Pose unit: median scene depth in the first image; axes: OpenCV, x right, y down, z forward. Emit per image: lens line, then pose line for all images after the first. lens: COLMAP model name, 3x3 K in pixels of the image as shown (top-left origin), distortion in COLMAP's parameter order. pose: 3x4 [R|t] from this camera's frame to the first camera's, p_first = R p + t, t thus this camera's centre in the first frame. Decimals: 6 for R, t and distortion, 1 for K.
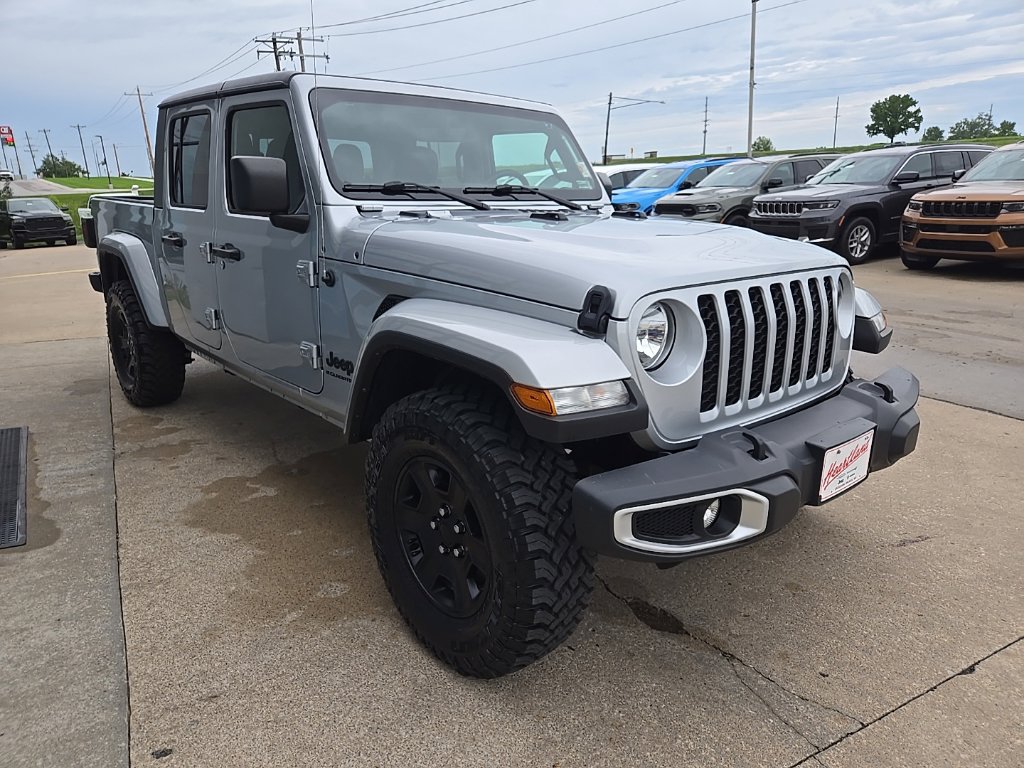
lens RADIAL K [[684.1, 0, 512.7], [0, 684.1, 391.5], [0, 0, 1]] dist [0.068031, -0.051766]
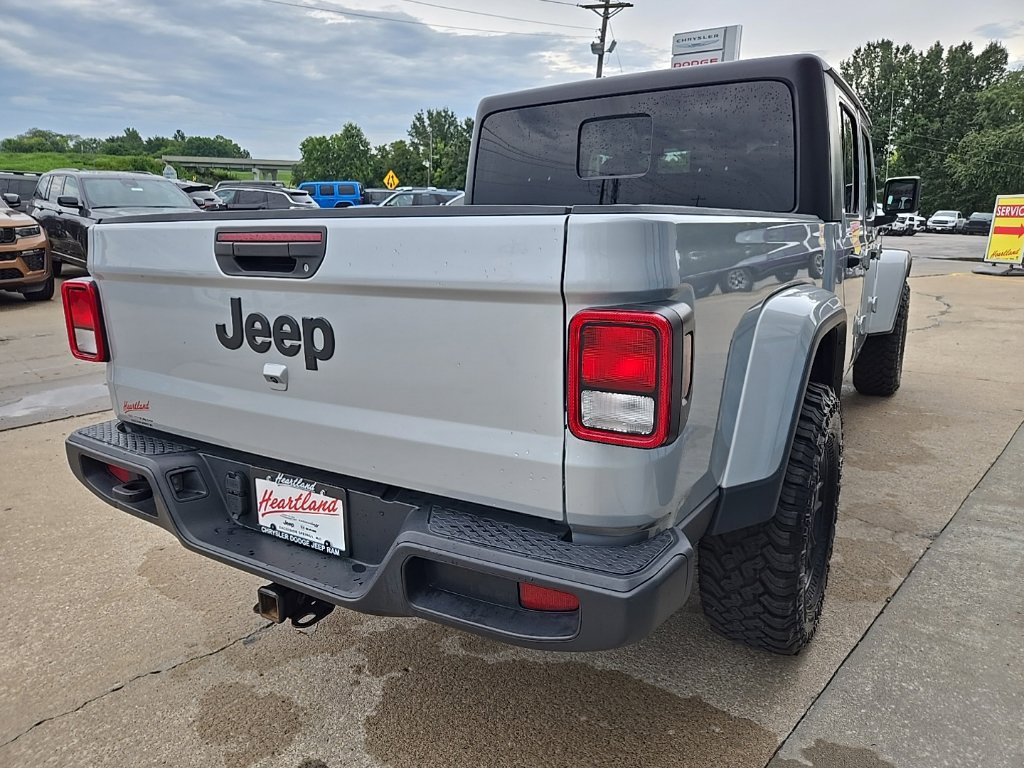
lens RADIAL K [[684.1, 0, 514.2], [0, 684.1, 389.4], [0, 0, 1]] dist [0.068031, -0.051766]
pose [[-0.296932, -0.228383, 0.927185, -1.494814], [0.274172, 0.909703, 0.311881, -0.570675], [-0.914692, 0.346816, -0.207504, 2.057106]]
